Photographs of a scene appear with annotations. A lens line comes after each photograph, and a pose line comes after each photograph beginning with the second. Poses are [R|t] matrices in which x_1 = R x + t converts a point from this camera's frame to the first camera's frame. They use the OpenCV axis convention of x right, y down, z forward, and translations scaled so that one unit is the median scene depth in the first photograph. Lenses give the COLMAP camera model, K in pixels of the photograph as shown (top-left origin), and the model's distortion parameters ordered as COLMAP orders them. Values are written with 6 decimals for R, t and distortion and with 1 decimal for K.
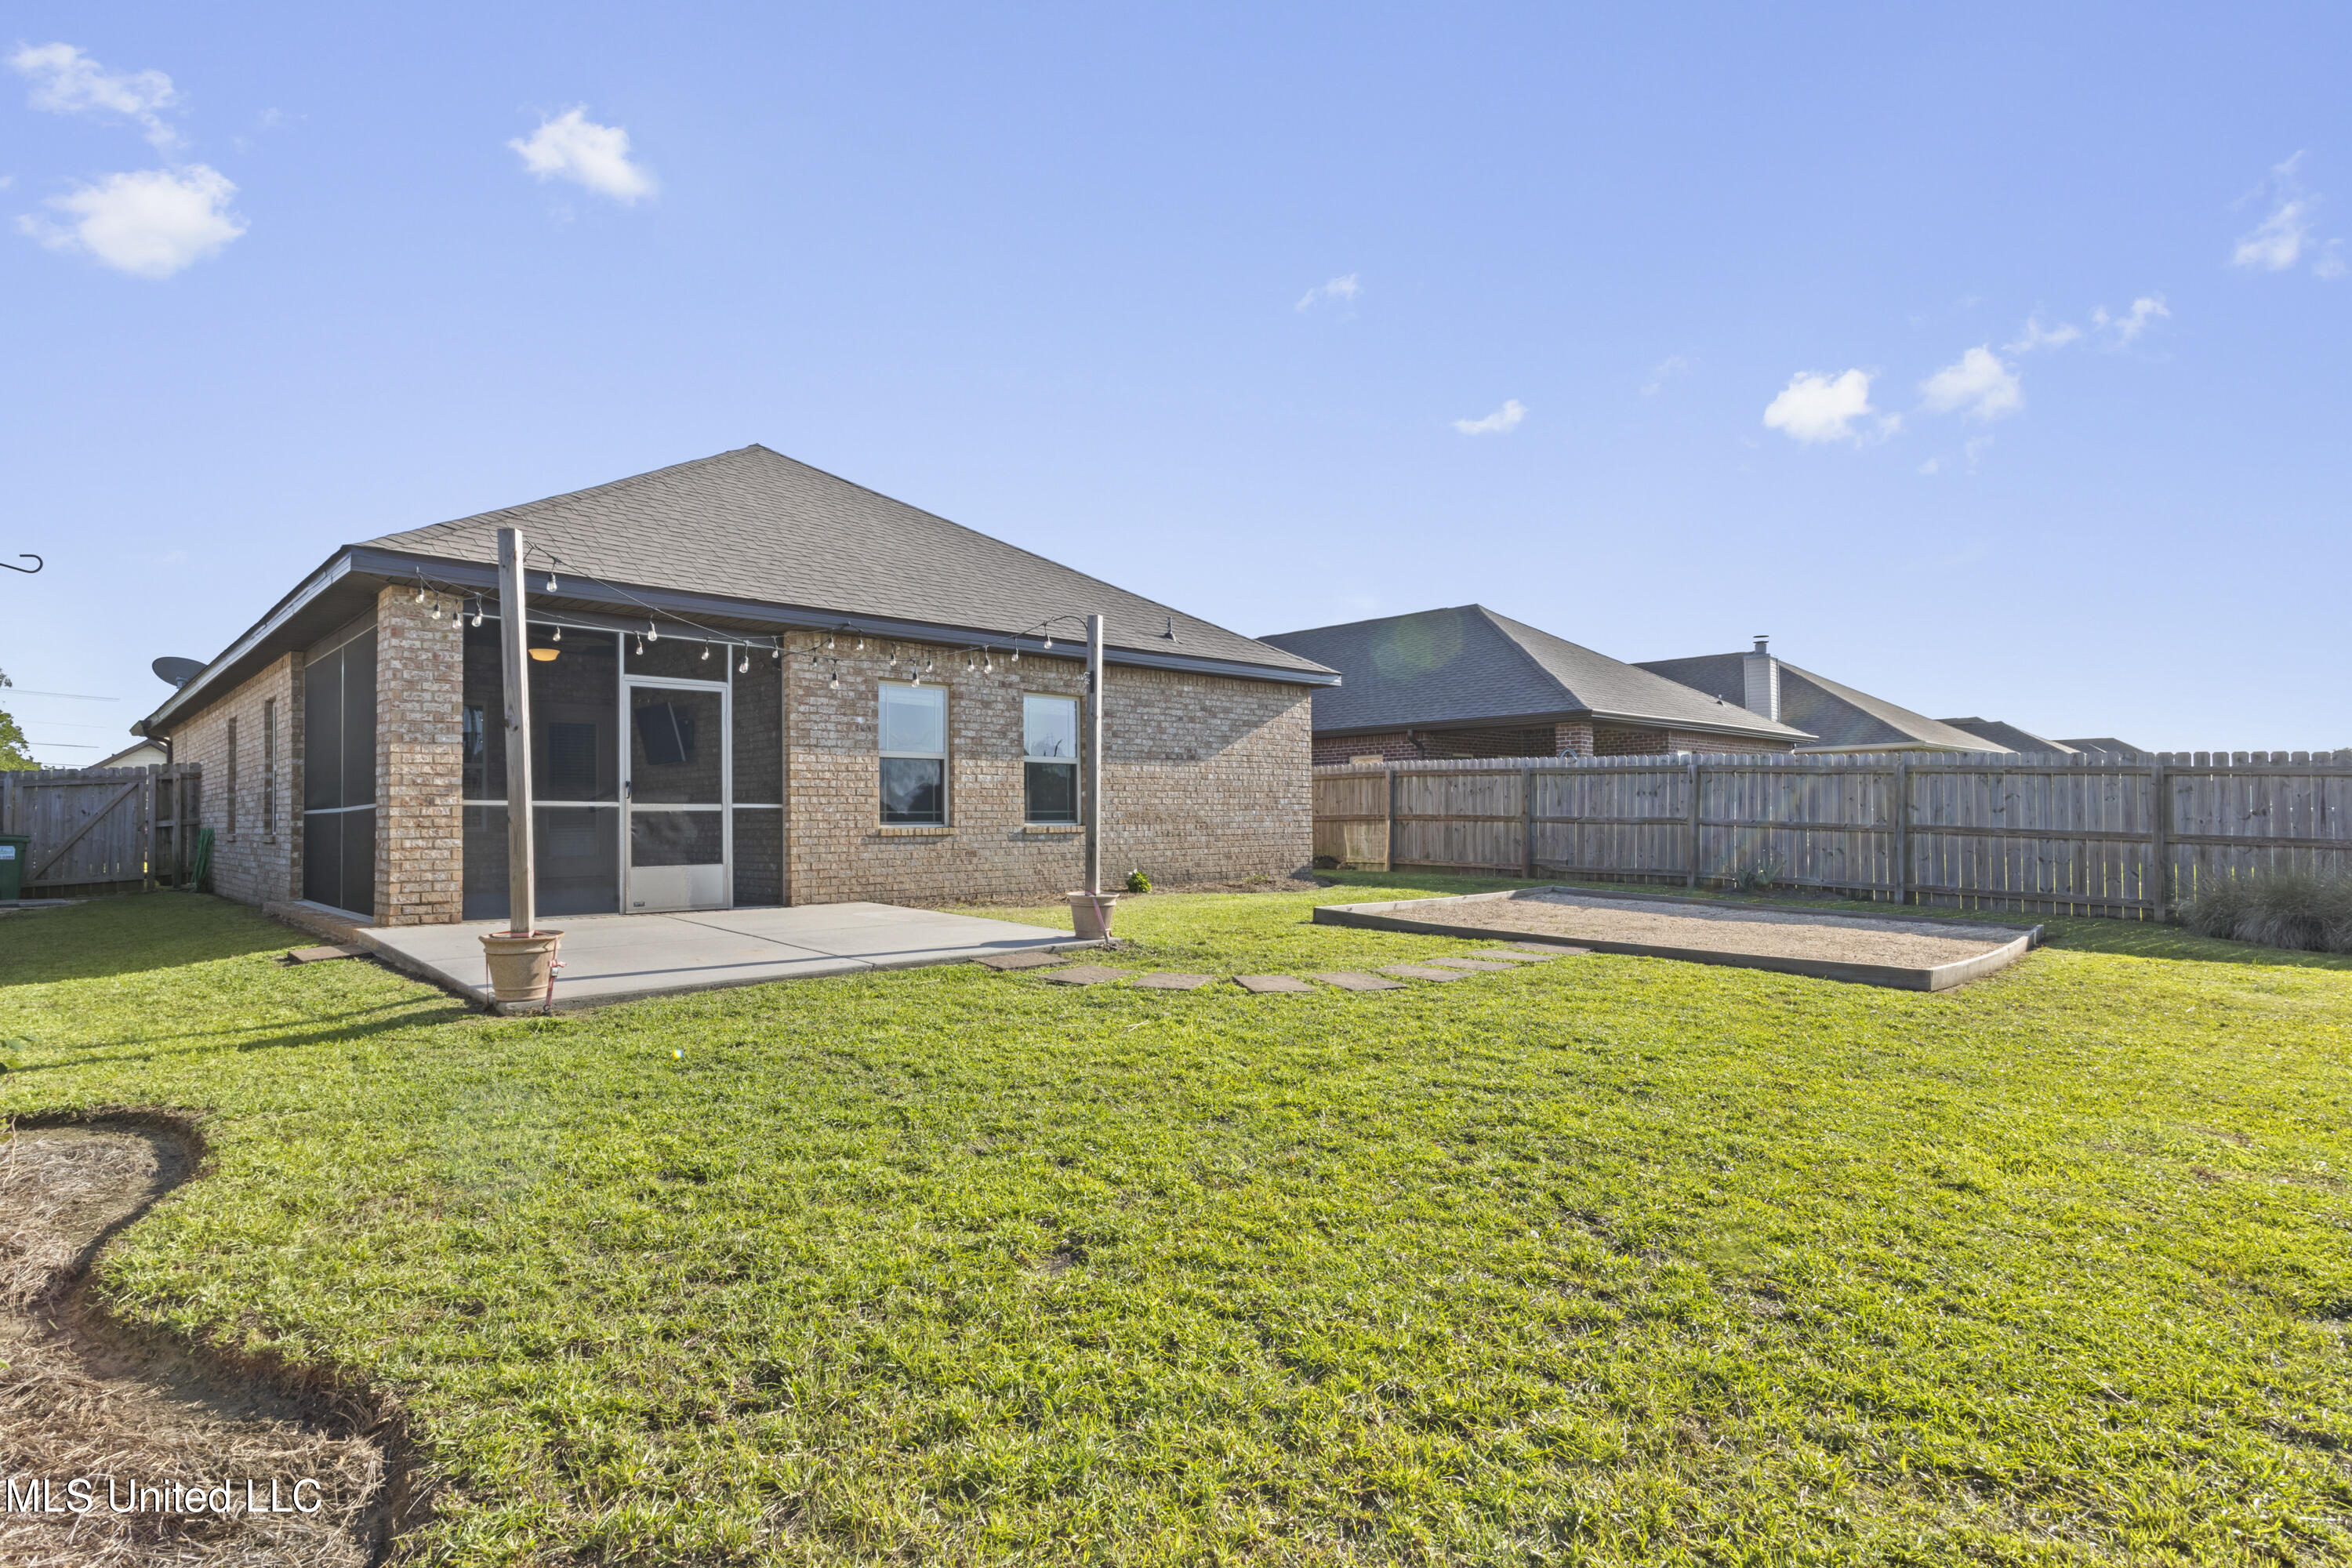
lens RADIAL K [[1181.0, 0, 1169.0], [0, 1181.0, 796.8], [0, 0, 1]] dist [-0.003926, -0.000276]
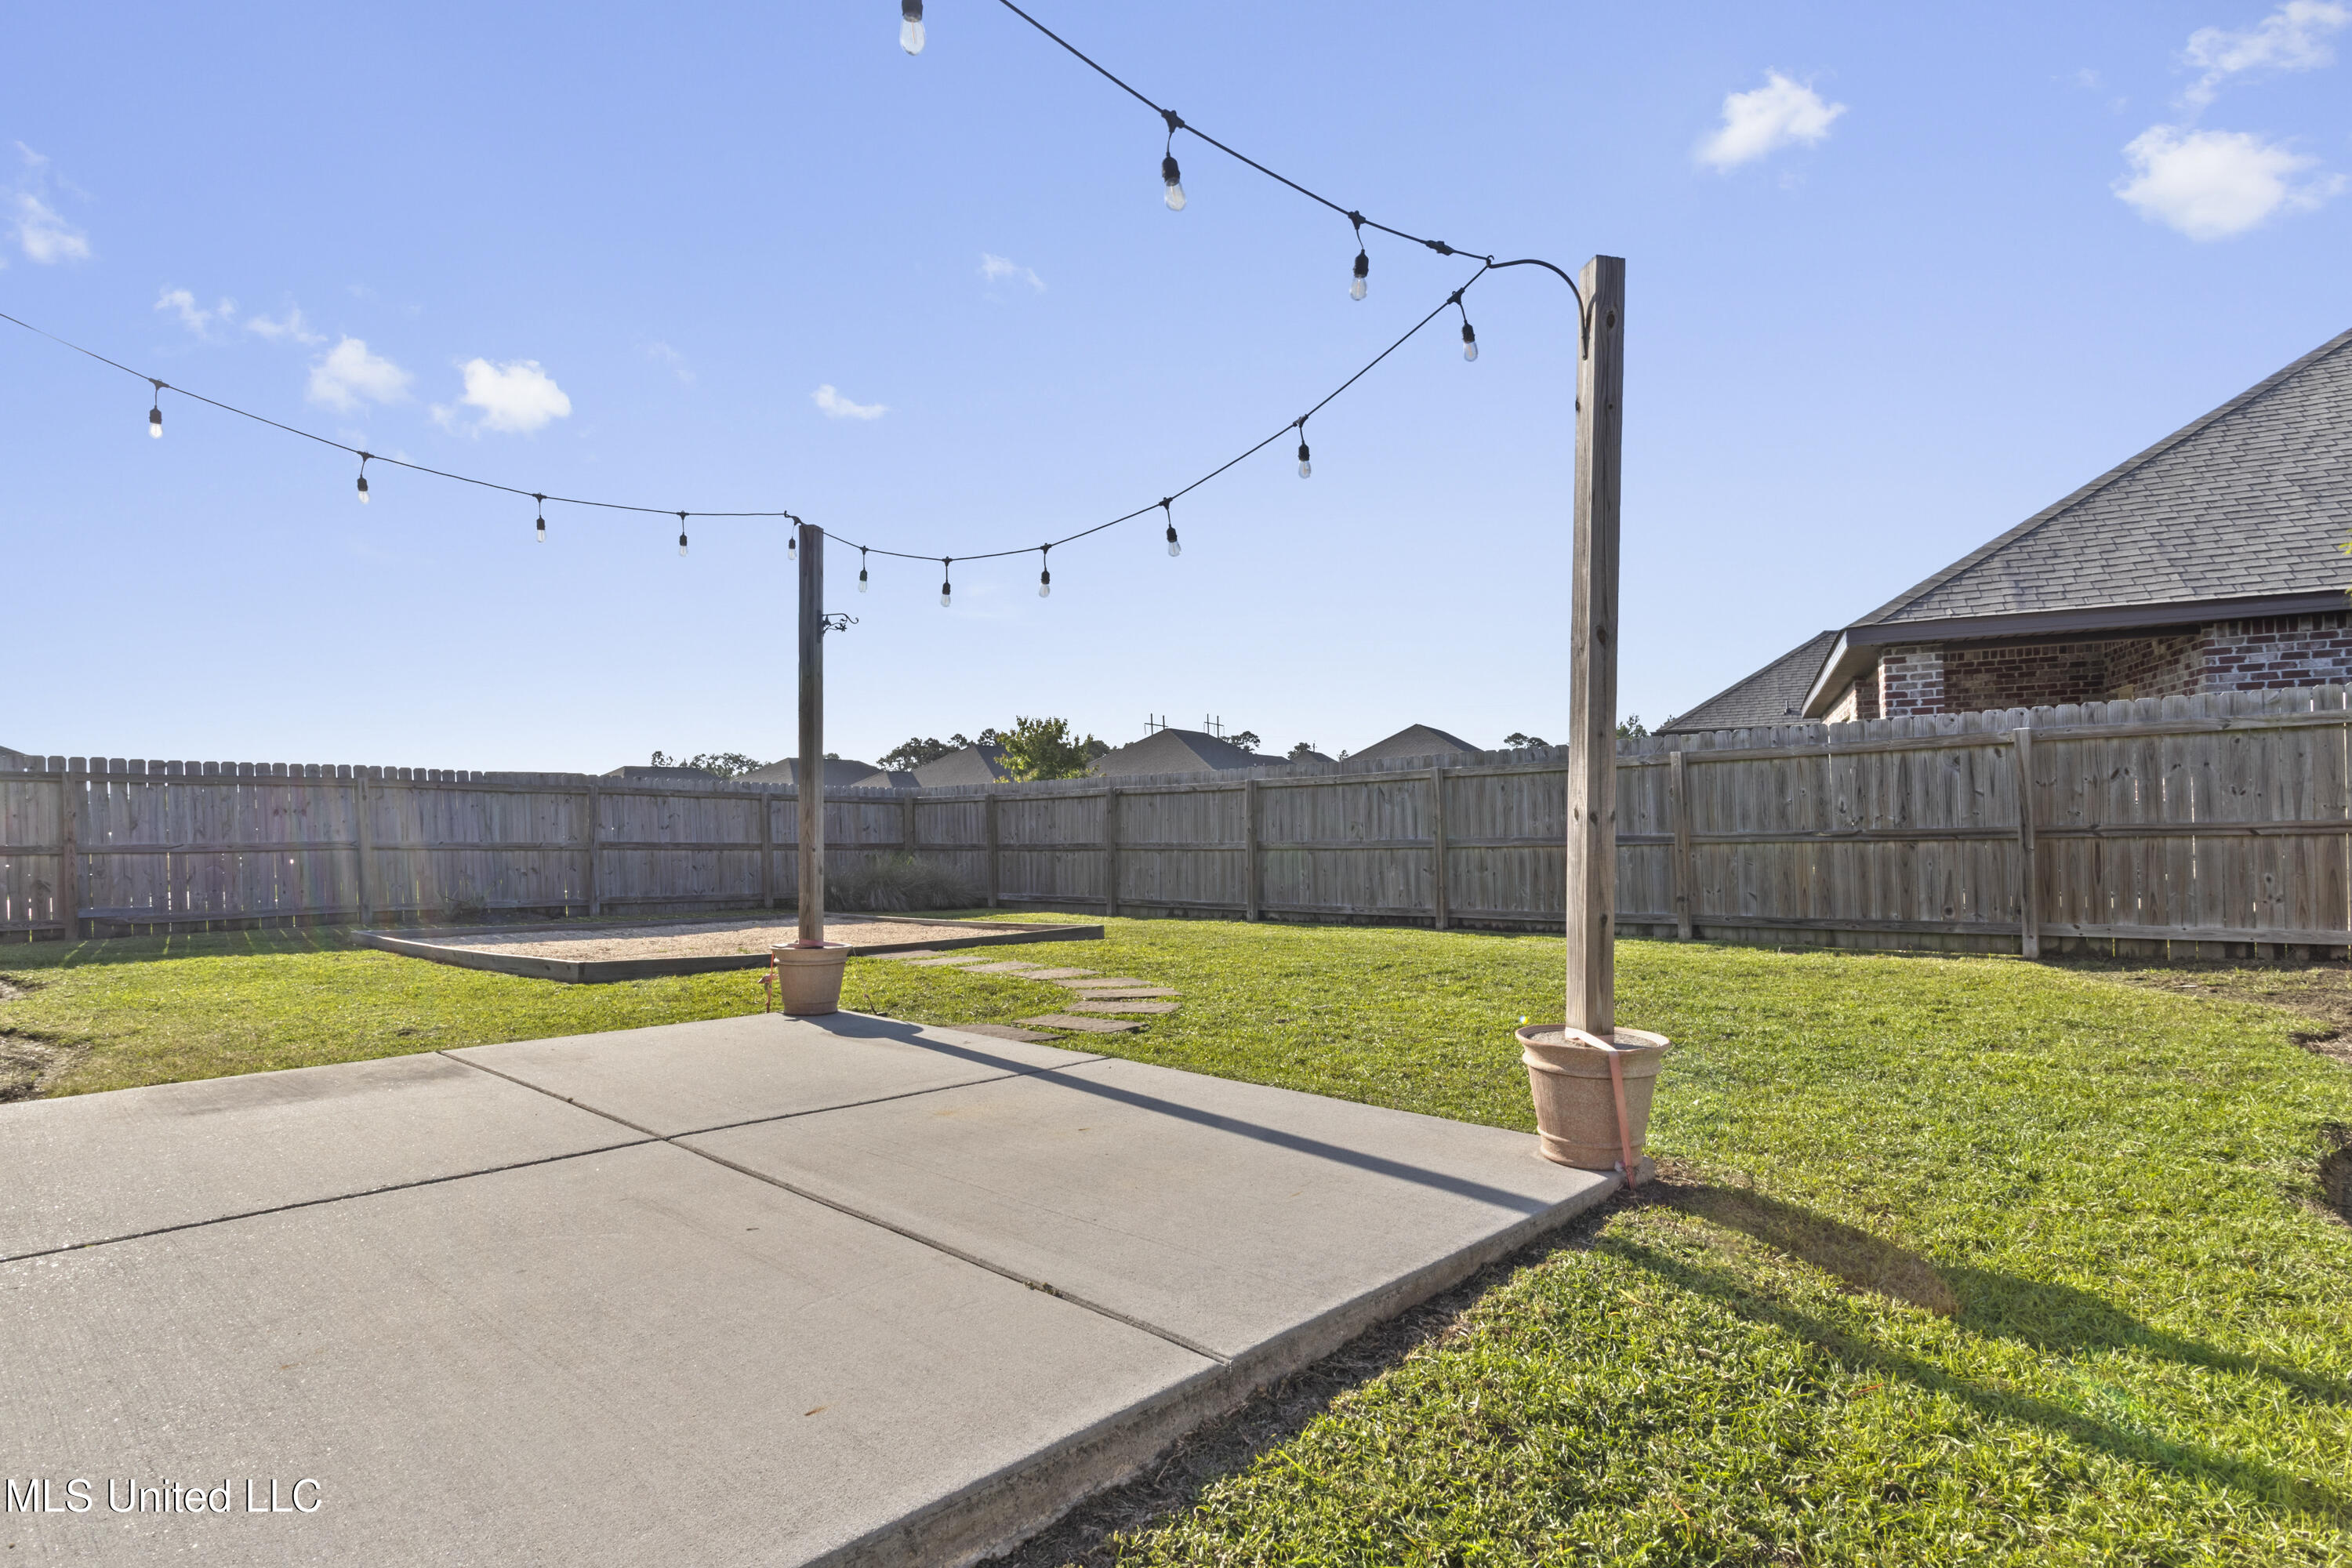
lens RADIAL K [[1181.0, 0, 1169.4], [0, 1181.0, 784.4], [0, 0, 1]] dist [-0.003926, -0.000276]
pose [[-0.000335, 0.031757, 0.999496, -0.462409], [0.005936, 0.999478, -0.031755, 0.009495], [-0.999982, 0.005922, -0.000523, 0.526729]]
